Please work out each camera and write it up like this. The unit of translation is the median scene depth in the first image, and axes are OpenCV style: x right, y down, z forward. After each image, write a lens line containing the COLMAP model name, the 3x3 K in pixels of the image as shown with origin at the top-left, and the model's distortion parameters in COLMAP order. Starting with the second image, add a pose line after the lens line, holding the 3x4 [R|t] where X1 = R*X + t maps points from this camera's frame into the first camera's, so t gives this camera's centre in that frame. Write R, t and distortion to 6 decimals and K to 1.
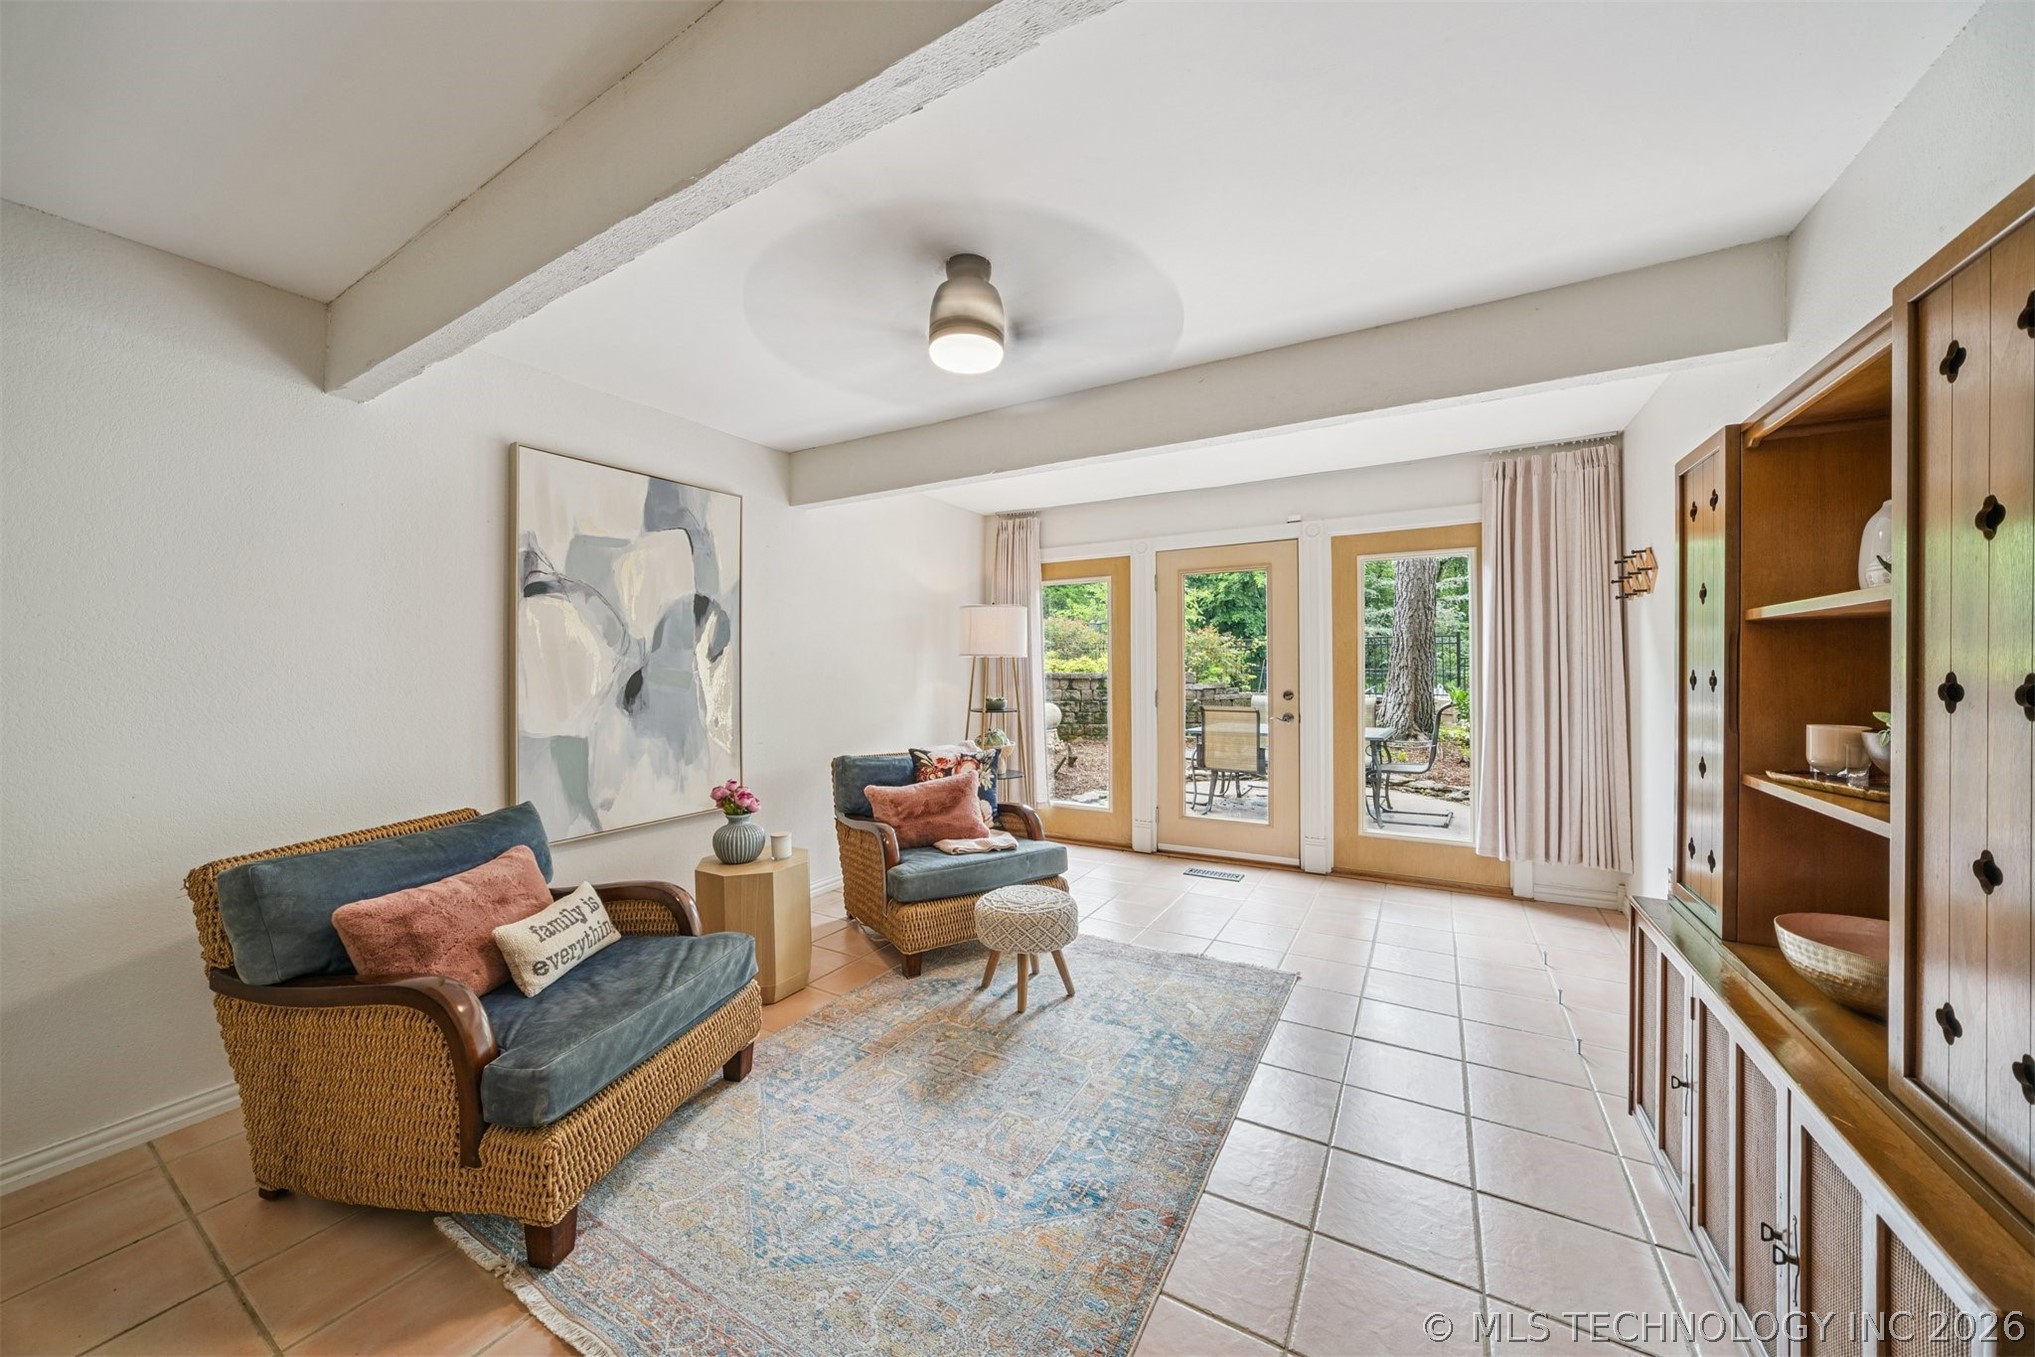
lens RADIAL K [[713.5, 0, 1003.2], [0, 713.5, 678.1], [0, 0, 1]] dist [-0.027740, 0.012886]
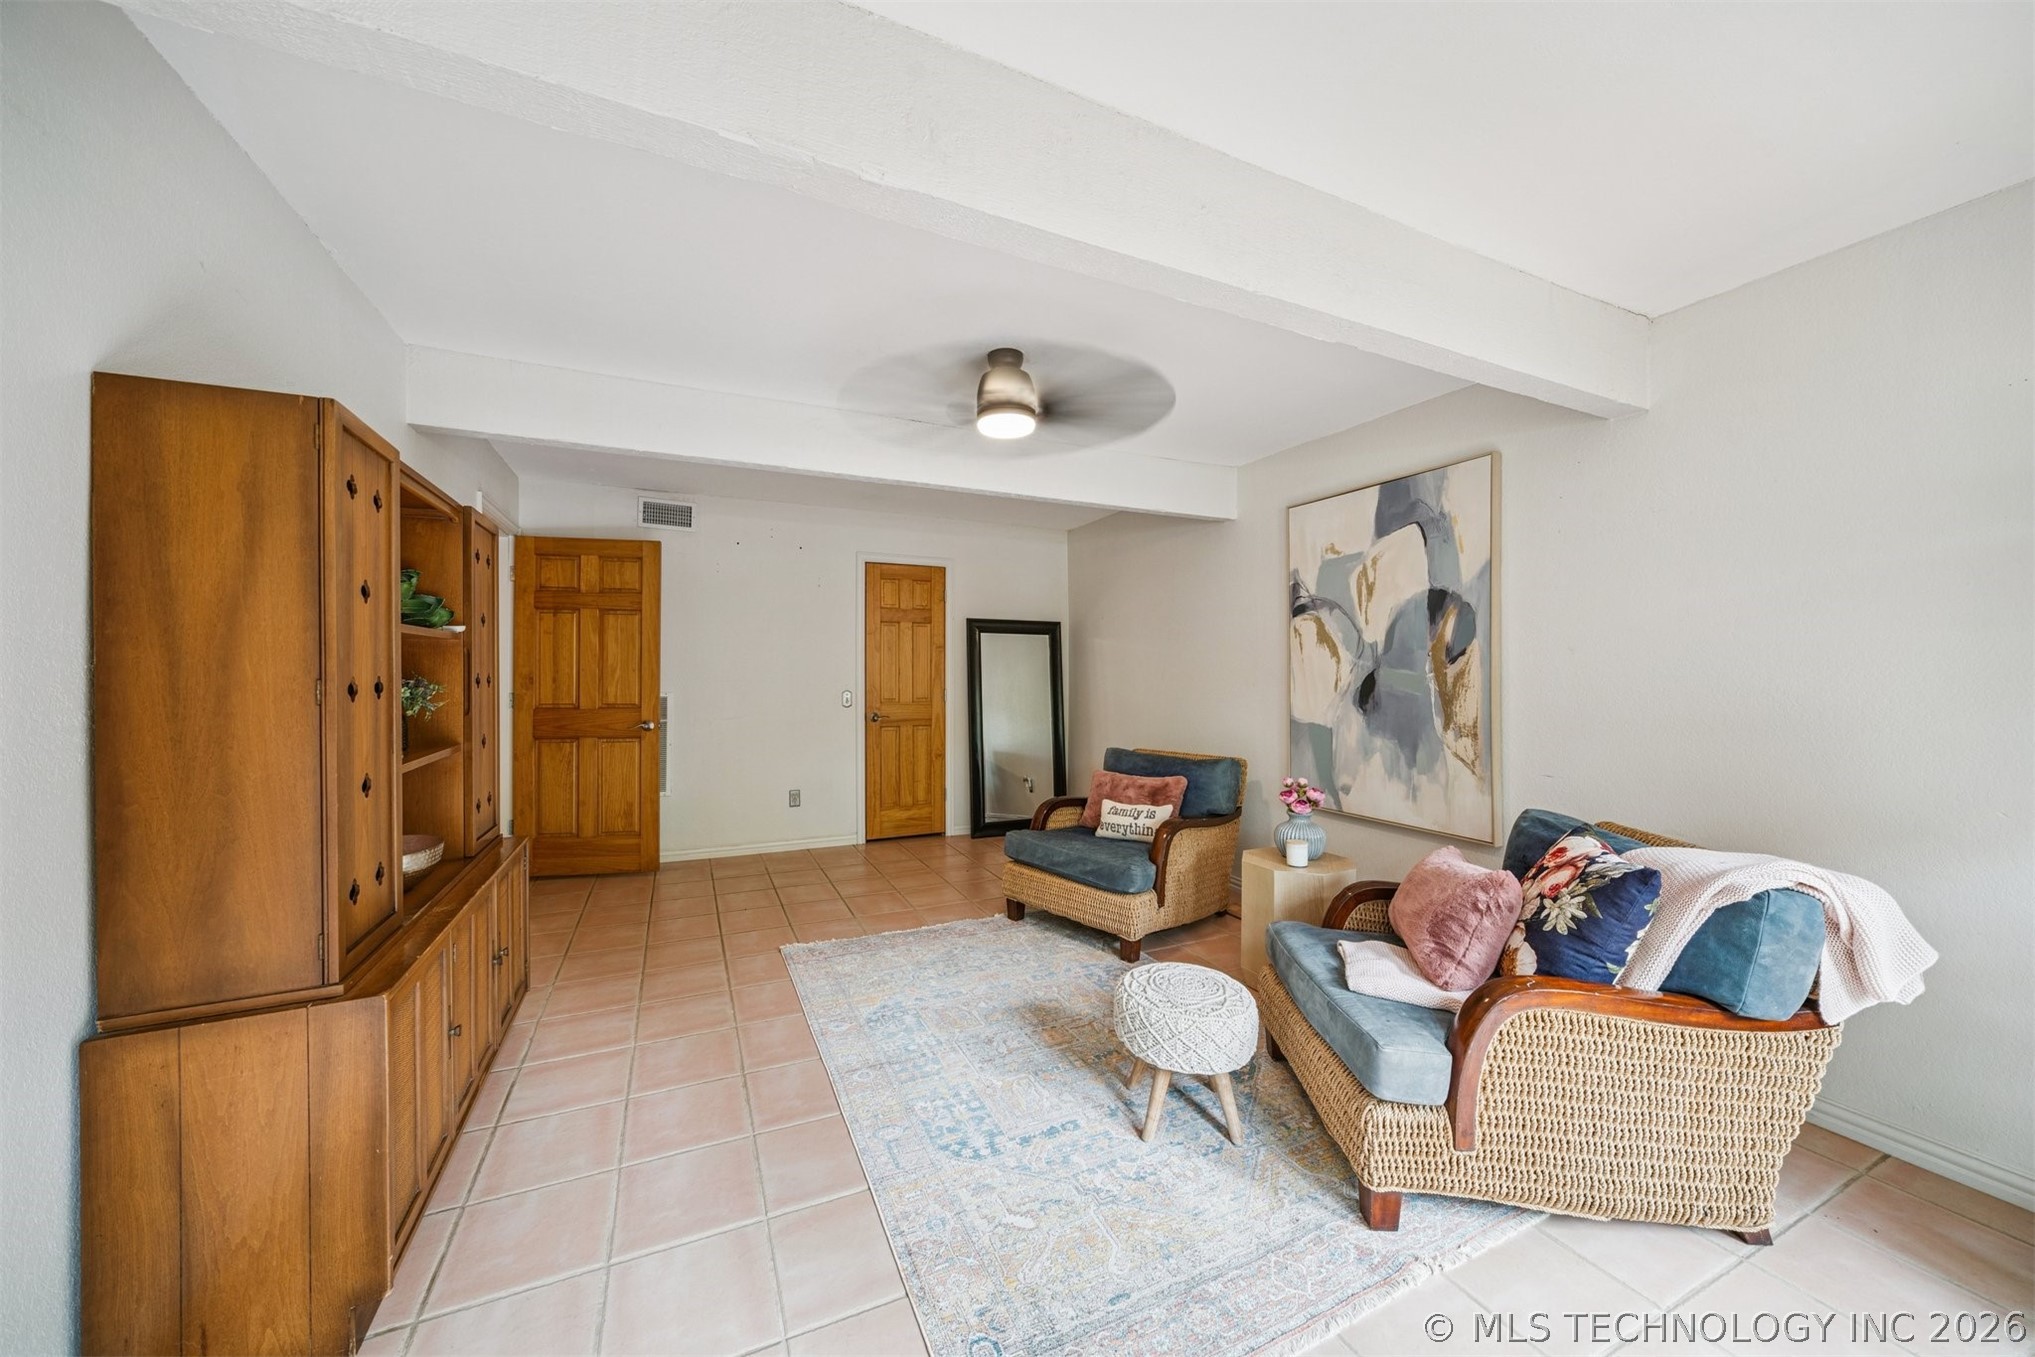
lens RADIAL K [[713.5, 0, 1003.2], [0, 713.5, 678.1], [0, 0, 1]] dist [-0.027740, 0.012886]
pose [[-0.568512, 0.013380, -0.822566, 0.669406], [-0.010982, 0.999655, 0.023852, -0.021441], [0.822602, 0.022594, -0.568169, 1.147206]]
